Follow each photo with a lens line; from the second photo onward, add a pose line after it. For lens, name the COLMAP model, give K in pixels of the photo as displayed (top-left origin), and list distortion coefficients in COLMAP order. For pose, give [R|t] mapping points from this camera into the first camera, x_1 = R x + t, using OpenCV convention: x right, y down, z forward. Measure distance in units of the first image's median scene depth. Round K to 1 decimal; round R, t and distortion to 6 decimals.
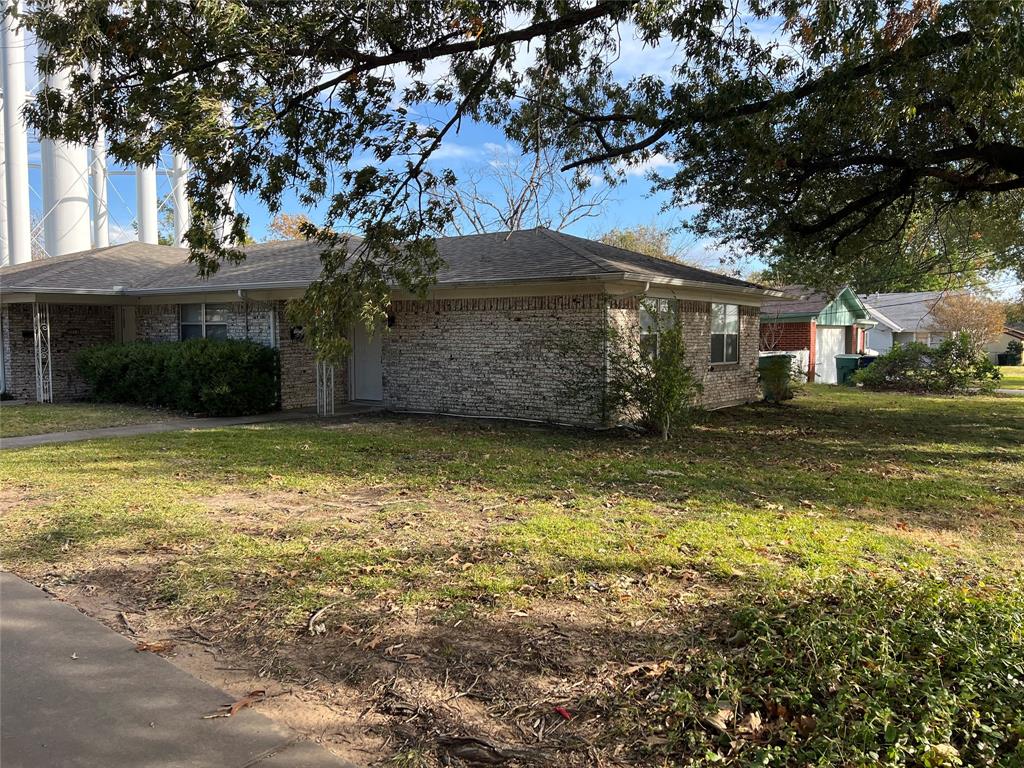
lens RADIAL K [[777.8, 0, 512.0], [0, 777.8, 384.0], [0, 0, 1]] dist [0.000603, -0.000145]
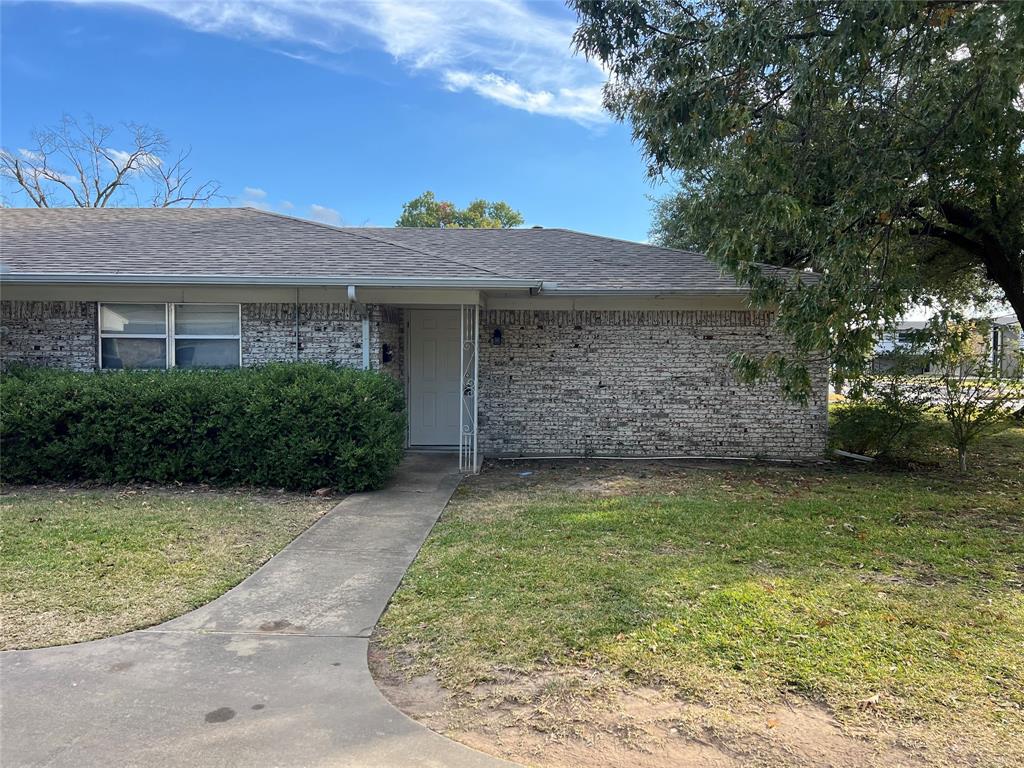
lens RADIAL K [[777.8, 0, 512.0], [0, 777.8, 384.0], [0, 0, 1]] dist [0.000603, -0.000145]
pose [[0.833920, -0.024725, 0.551331, -0.598699], [0.032661, 0.999456, -0.004581, -0.034873], [-0.550917, 0.021827, 0.834274, 0.405342]]
